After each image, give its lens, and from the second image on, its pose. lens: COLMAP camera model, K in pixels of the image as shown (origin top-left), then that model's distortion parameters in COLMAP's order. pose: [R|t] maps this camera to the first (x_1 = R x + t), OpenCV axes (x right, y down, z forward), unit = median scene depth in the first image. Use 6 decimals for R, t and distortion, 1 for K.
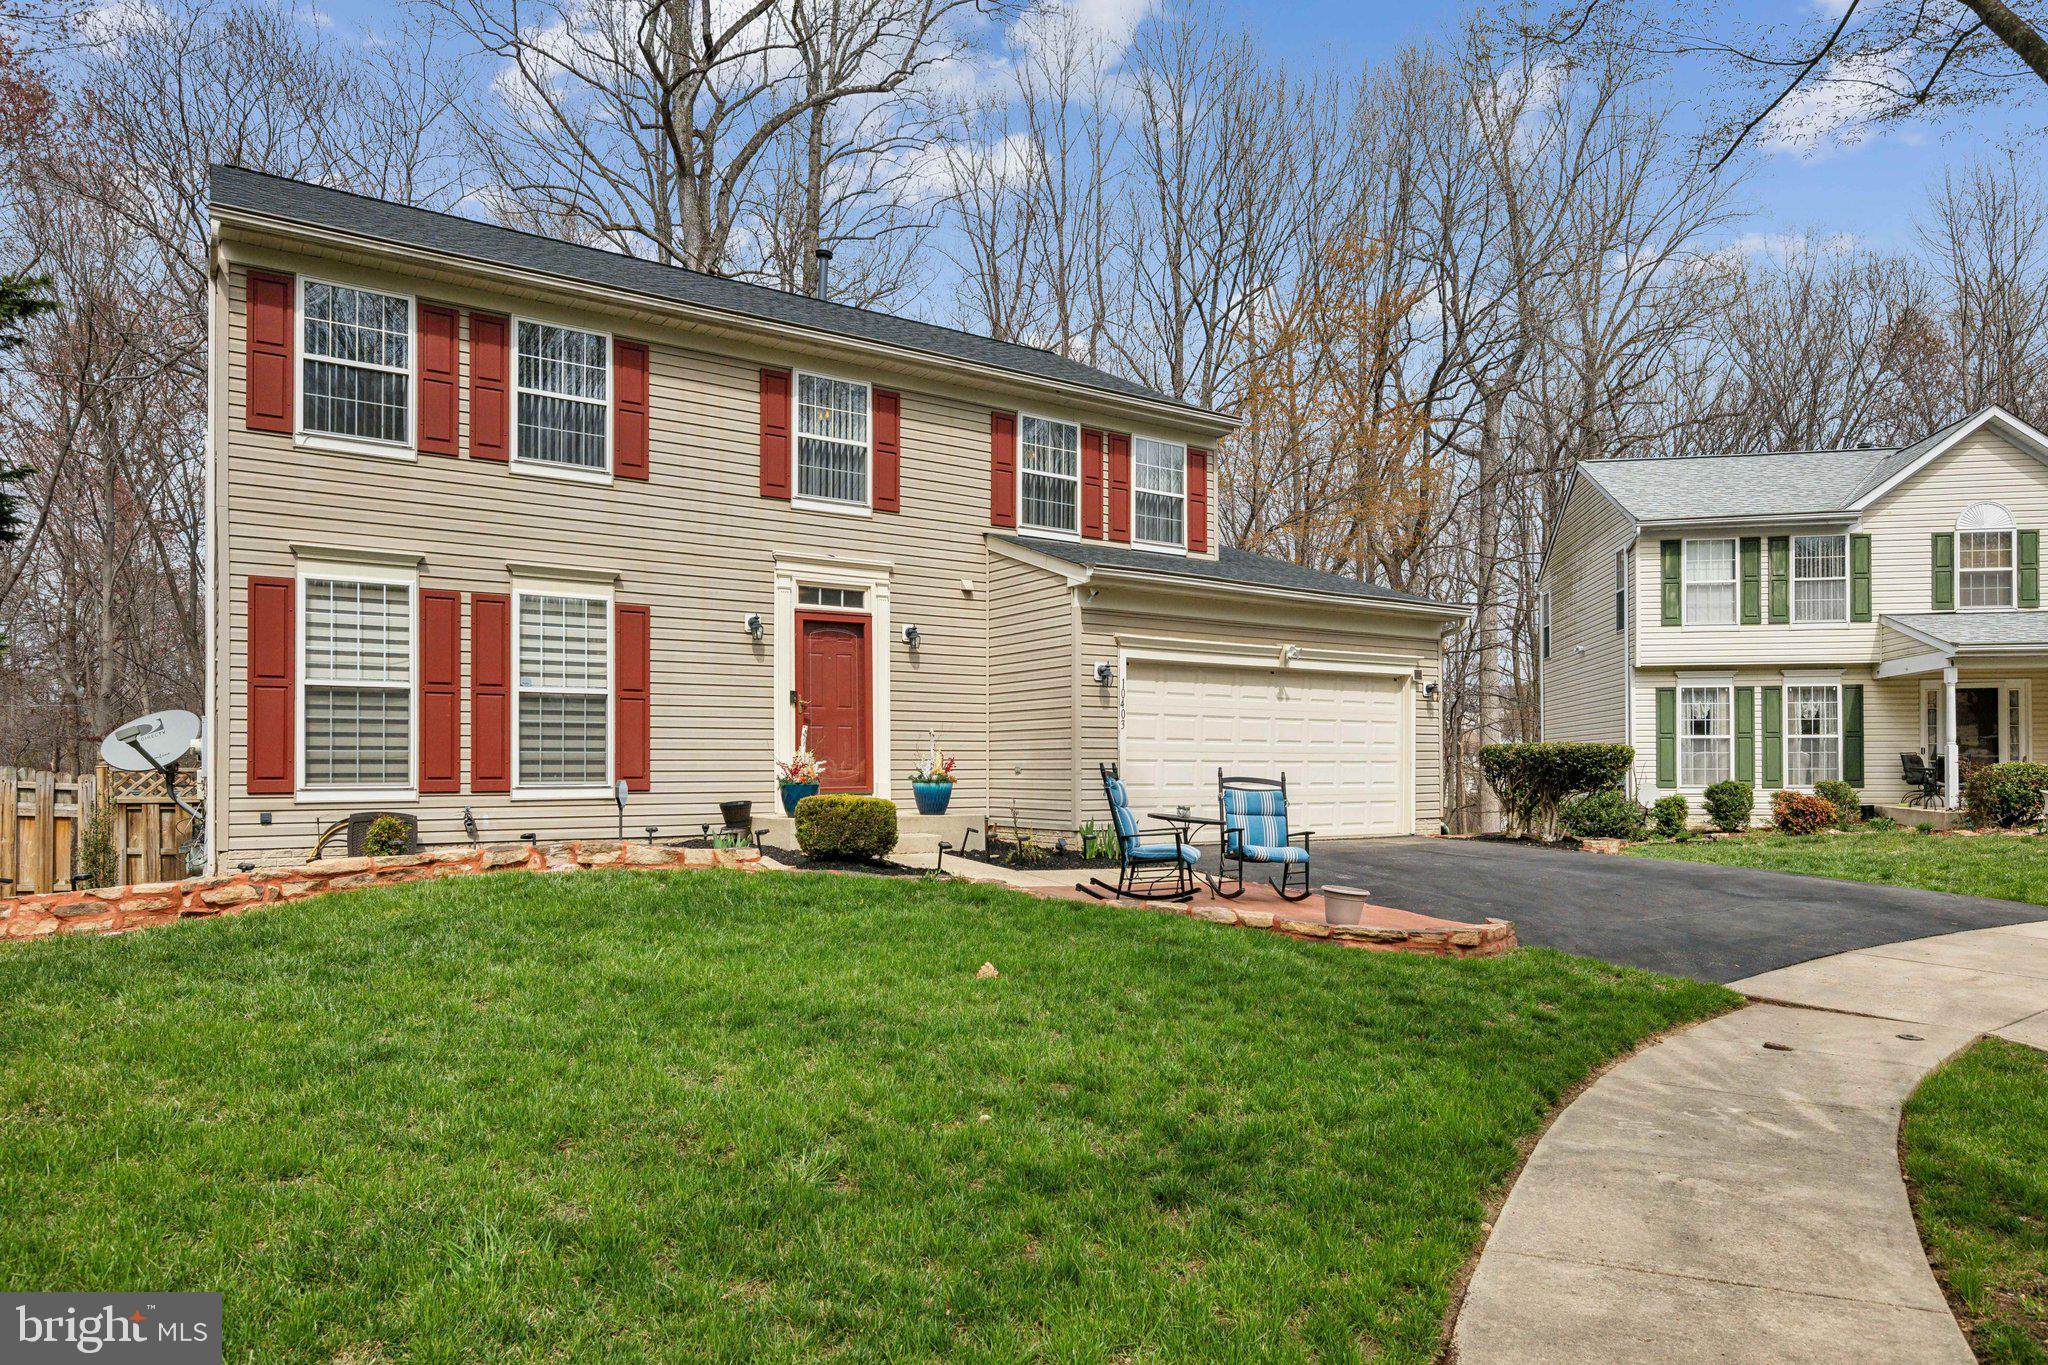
lens RADIAL K [[1200.0, 0, 998.2], [0, 1200.0, 724.0], [0, 0, 1]] dist [0.005406, 0.000433]
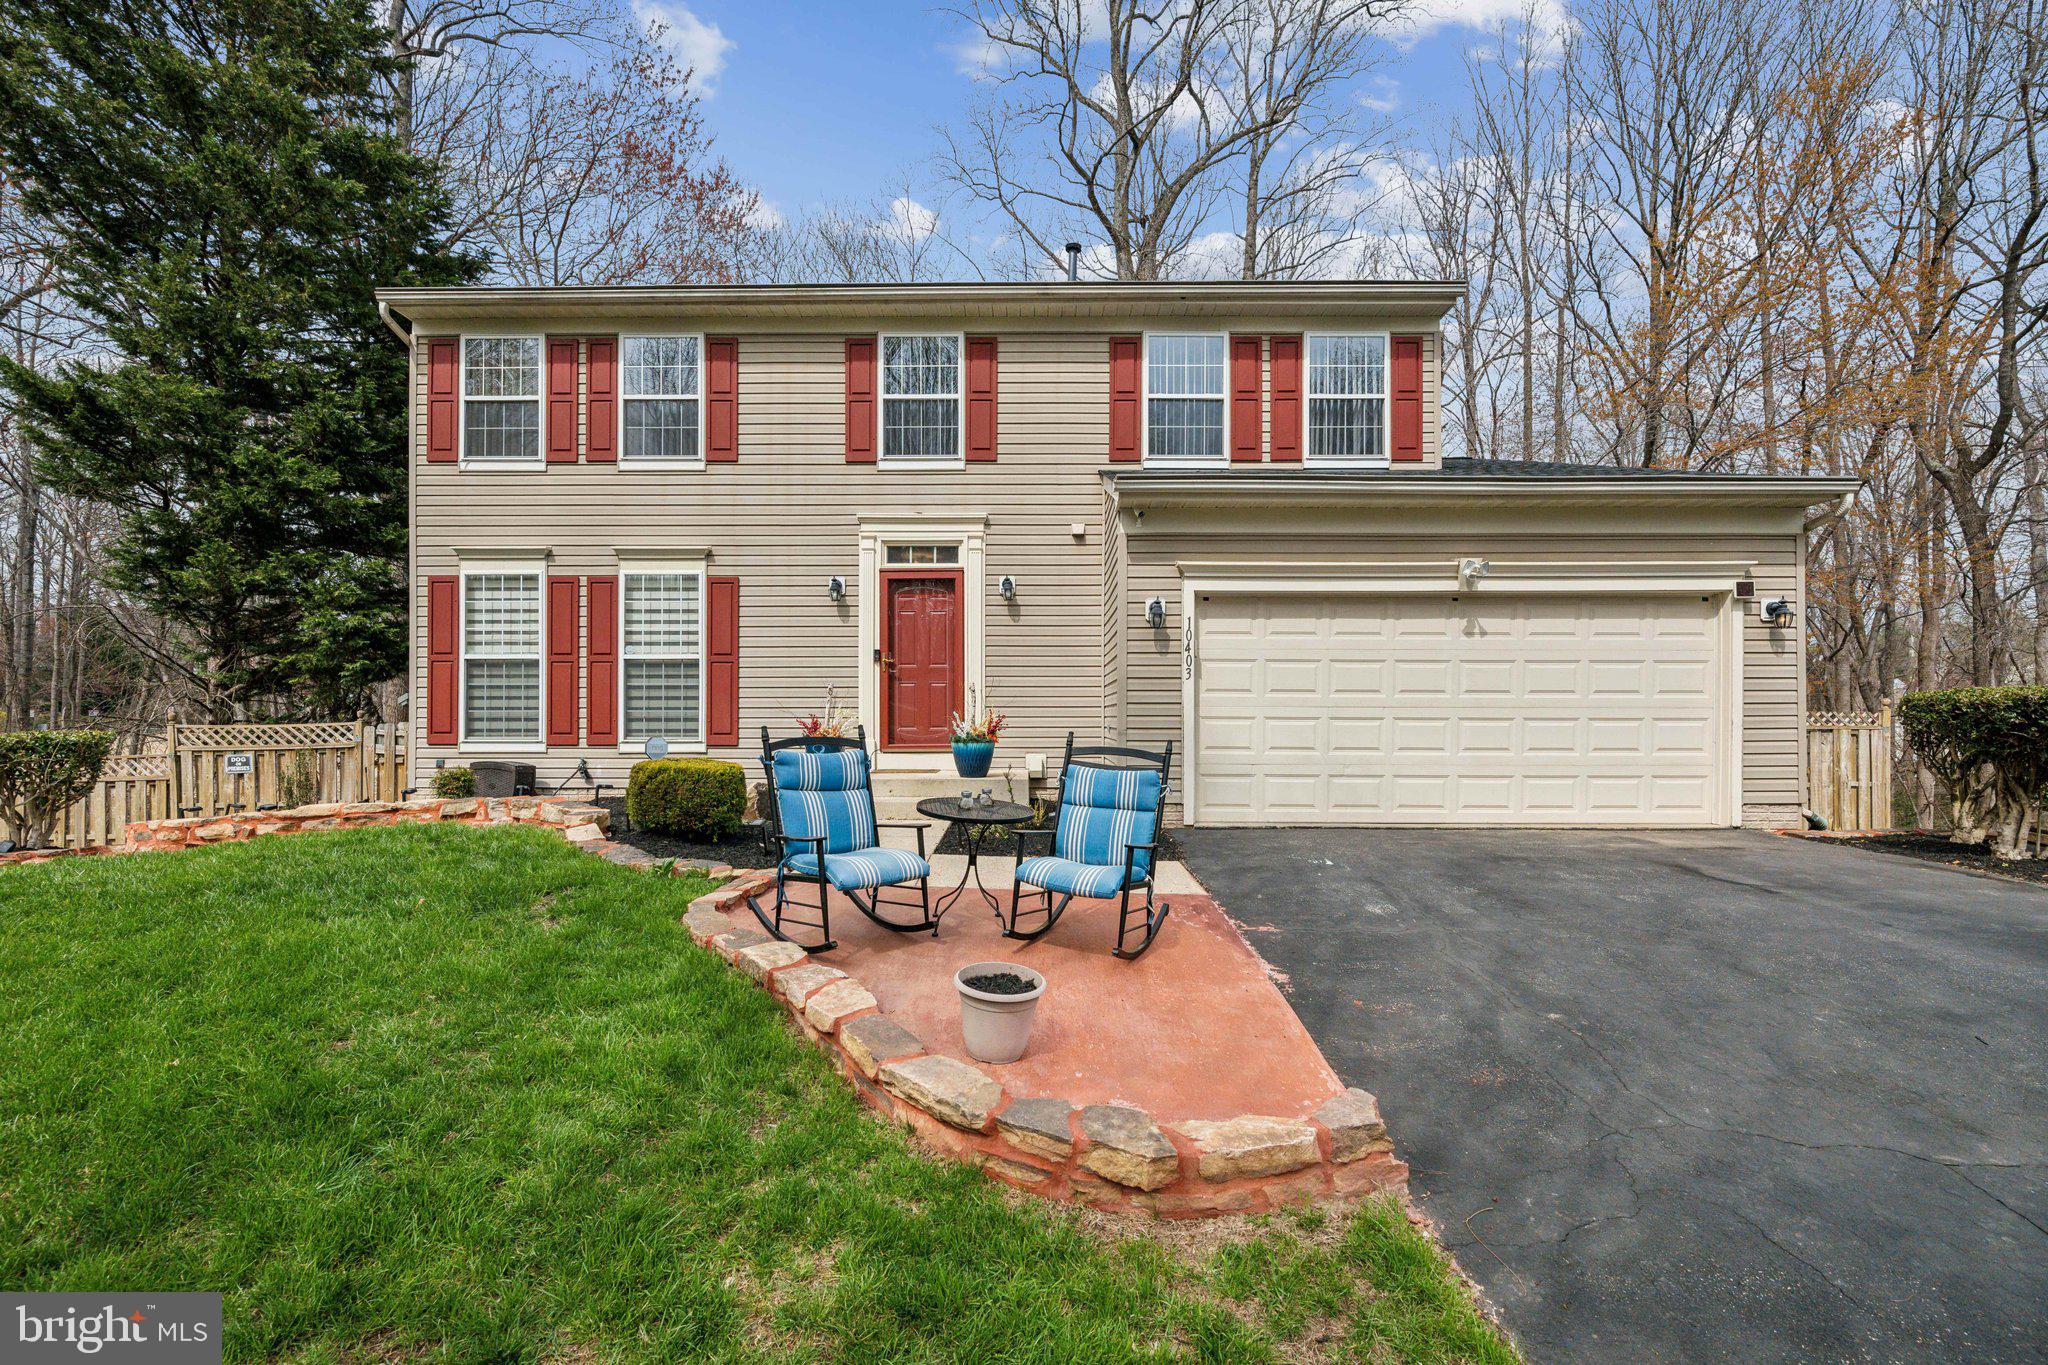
lens RADIAL K [[848.1, 0, 1037.7], [0, 848.1, 699.6], [0, 0, 1]] dist [-0.001163, 0.000361]
pose [[0.838172, -0.010346, -0.545307, 0.336469], [0.018602, 0.999781, 0.009624, 0.010340], [0.545088, -0.018210, 0.838181, 0.473107]]
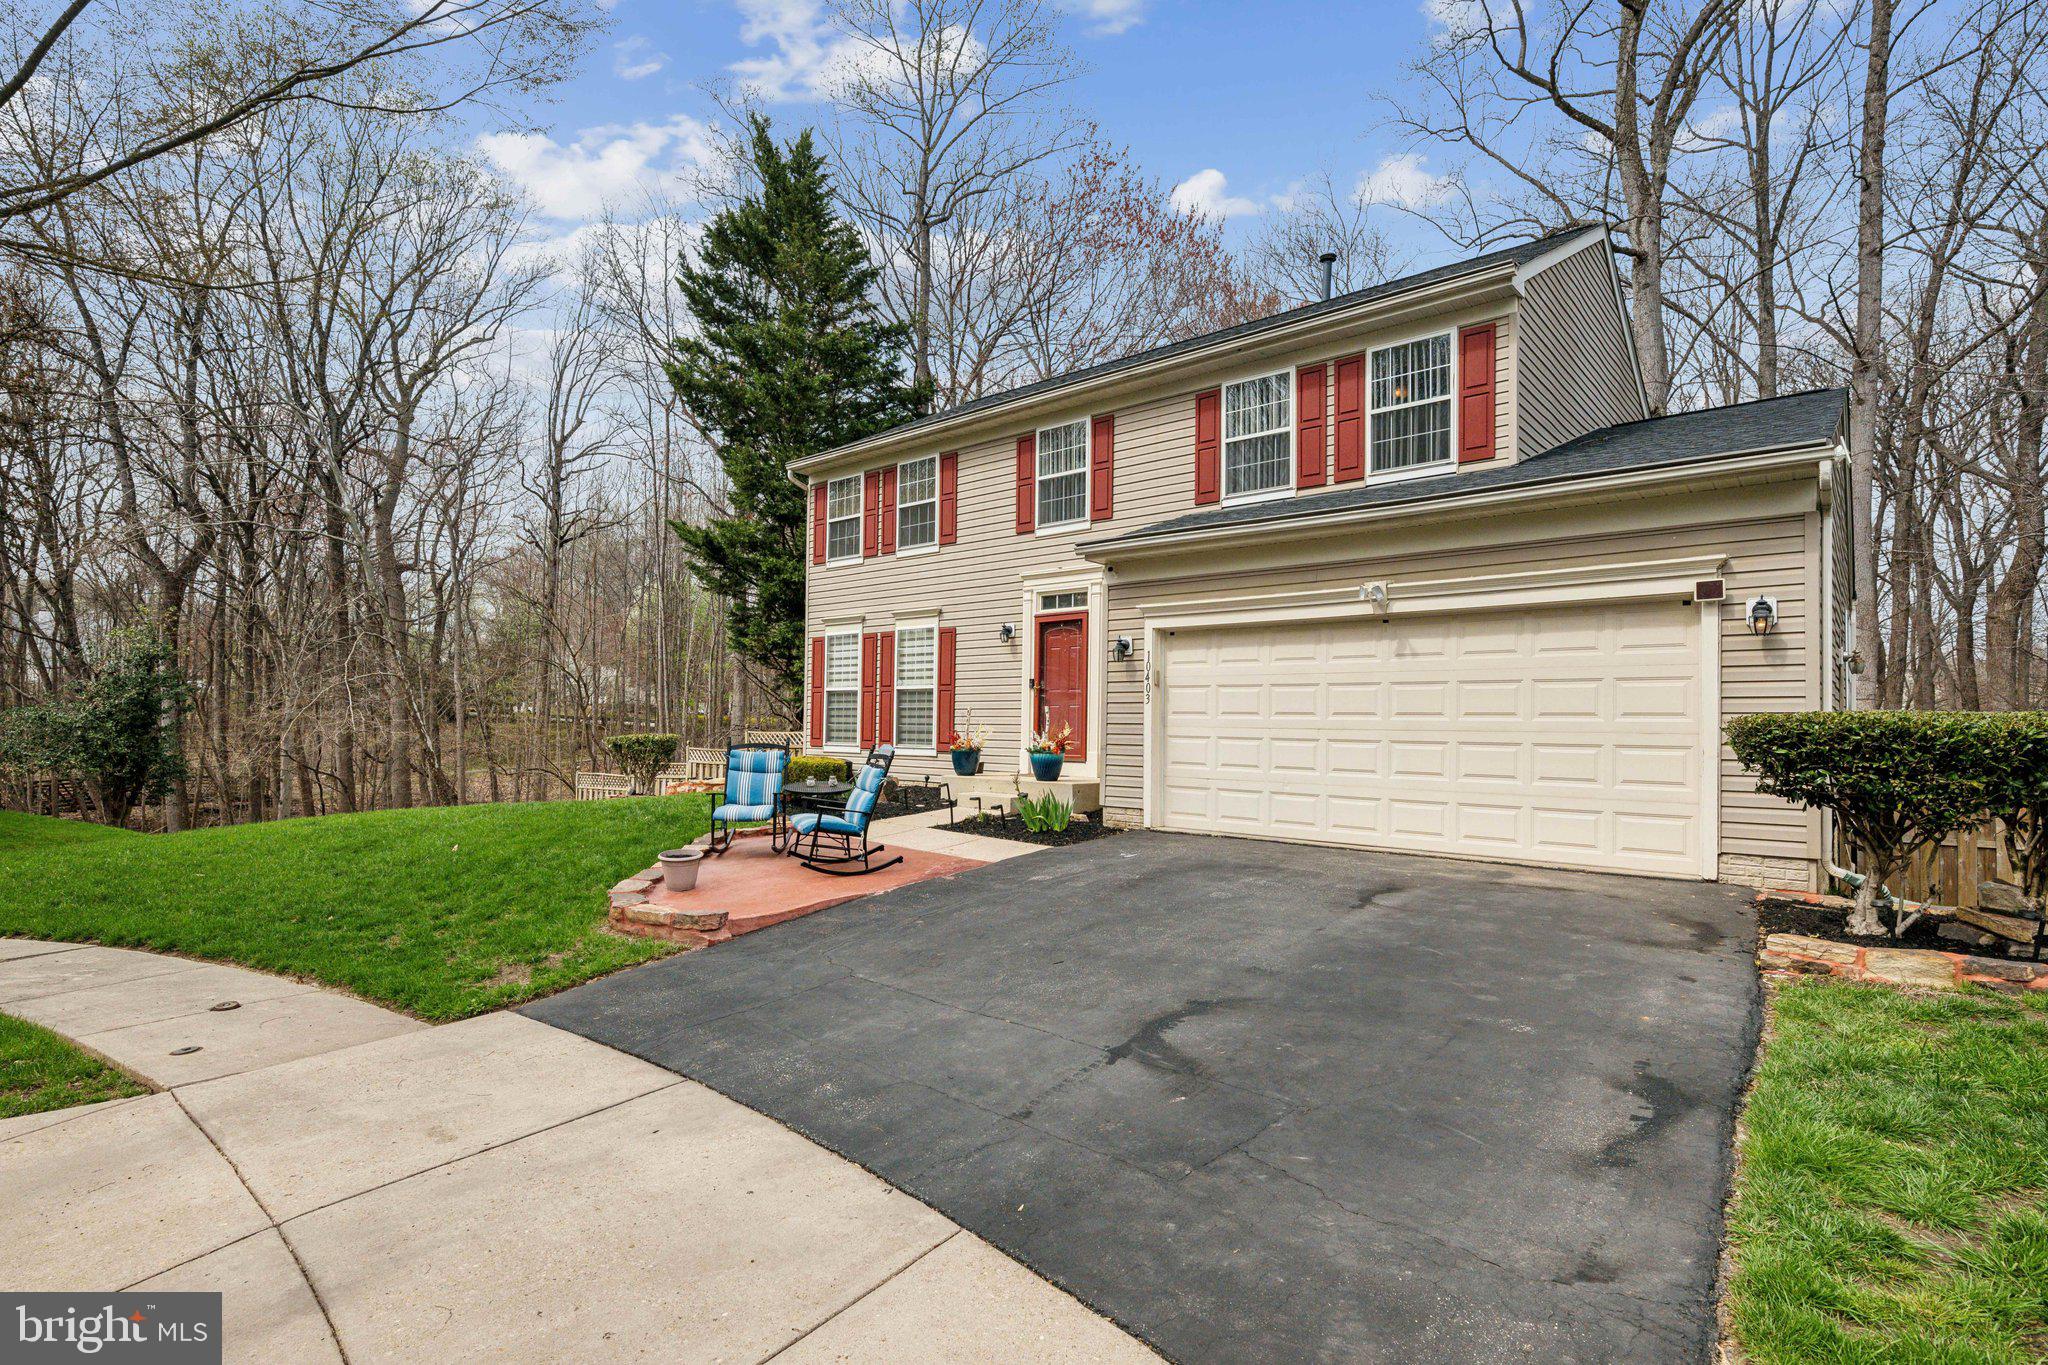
lens RADIAL K [[995.7, 0, 1012.6], [0, 995.7, 688.1], [0, 0, 1]] dist [-0.005622, -0.000370]
pose [[0.273104, -0.036611, -0.961288, 0.849962], [0.014585, 0.999318, -0.033916, 0.017669], [0.961874, -0.004757, 0.273452, 0.692760]]
